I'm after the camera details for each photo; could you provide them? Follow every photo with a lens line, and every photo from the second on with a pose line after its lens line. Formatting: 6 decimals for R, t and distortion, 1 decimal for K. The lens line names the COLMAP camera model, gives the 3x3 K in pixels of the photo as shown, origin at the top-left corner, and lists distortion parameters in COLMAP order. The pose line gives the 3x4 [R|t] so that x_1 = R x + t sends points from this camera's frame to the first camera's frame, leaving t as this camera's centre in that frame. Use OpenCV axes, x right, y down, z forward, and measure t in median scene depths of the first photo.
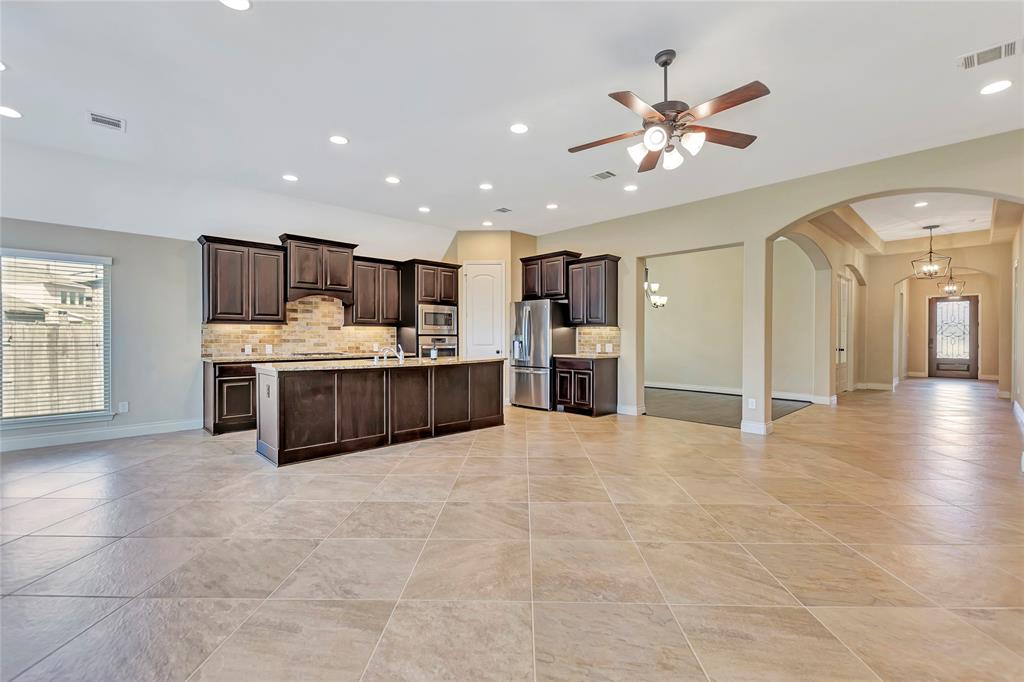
lens RADIAL K [[449.5, 0, 517.1], [0, 449.5, 338.9], [0, 0, 1]] dist [-0.000263, -0.002168]
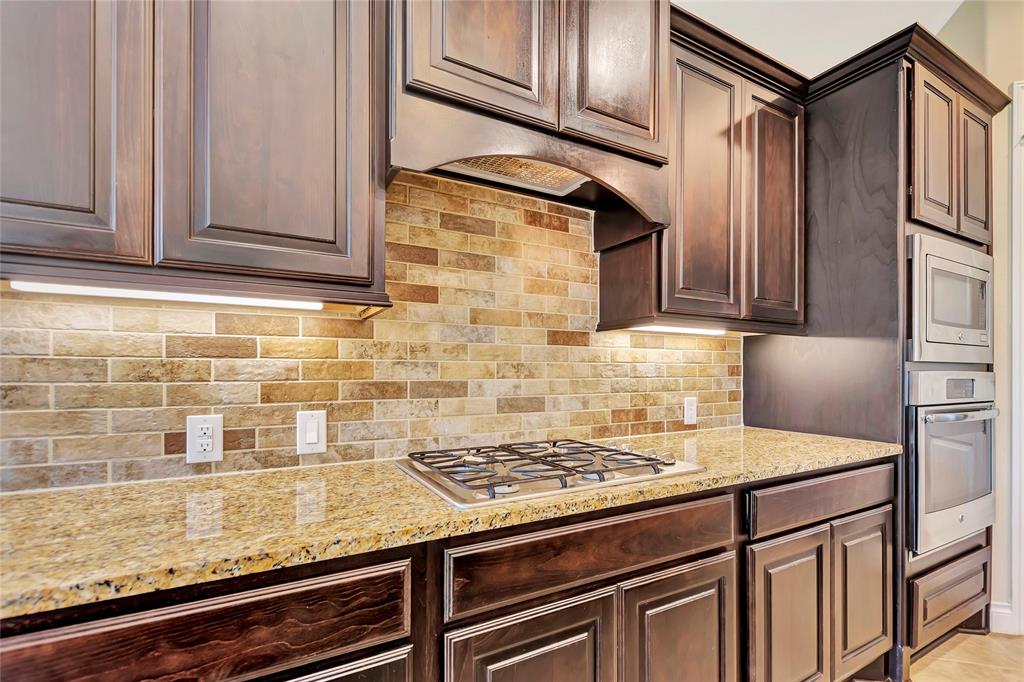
lens RADIAL K [[449.5, 0, 508.2], [0, 449.5, 370.0], [0, 0, 1]] dist [-0.000263, -0.002168]
pose [[0.961876, 0.000683, -0.273484, -0.372609], [-0.002625, 0.999974, -0.006737, -0.004056], [0.273472, 0.007198, 0.961853, 0.752912]]
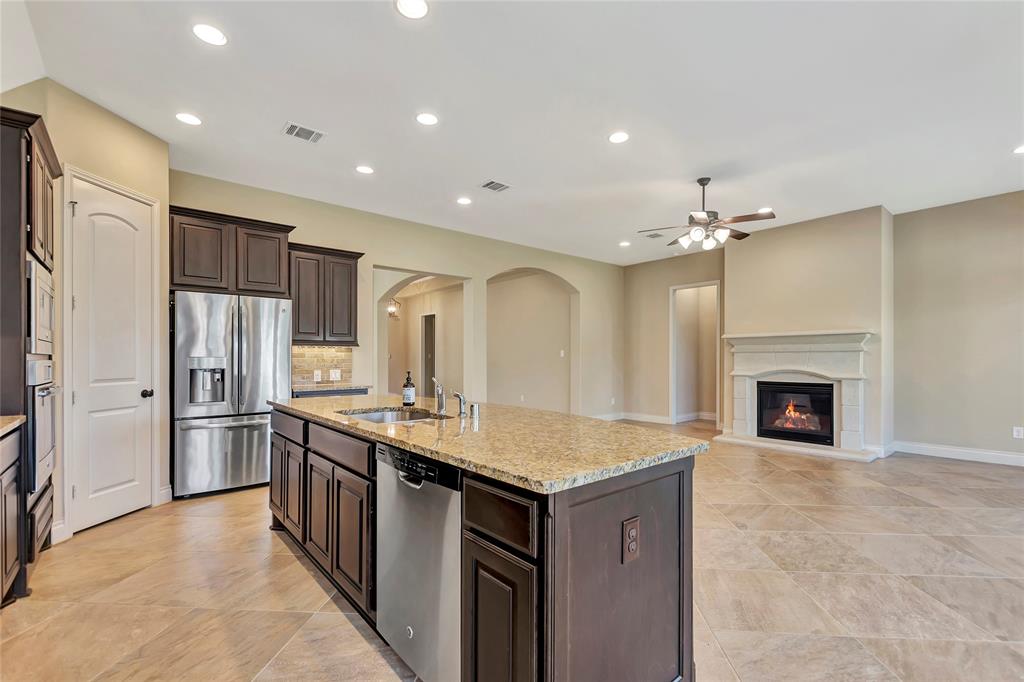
lens RADIAL K [[449.5, 0, 522.1], [0, 449.5, 358.8], [0, 0, 1]] dist [-0.000263, -0.002168]
pose [[0.055499, -0.000518, 0.998459, -0.540704], [0.005724, 0.999984, 0.000200, -0.005289], [-0.998442, 0.005704, 0.055501, 0.662655]]
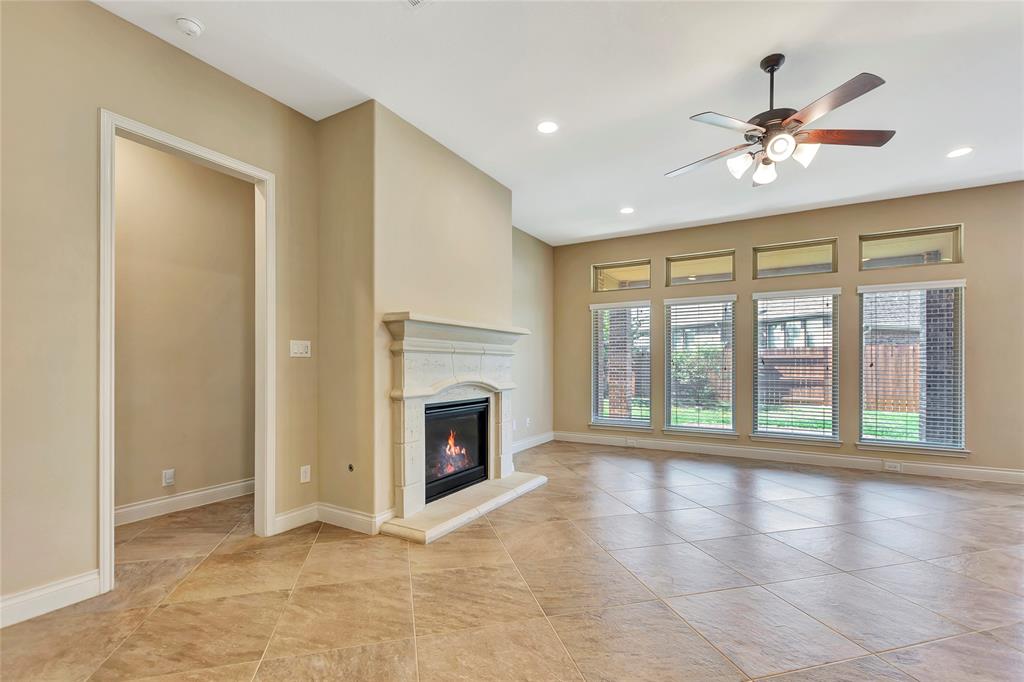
lens RADIAL K [[449.5, 0, 516.9], [0, 449.5, 364.4], [0, 0, 1]] dist [-0.000263, -0.002168]
pose [[-0.963361, -0.000137, -0.268209, 0.461655], [-0.001095, 0.999994, 0.003421, -0.003109], [0.268206, 0.003589, -0.963355, 0.749106]]
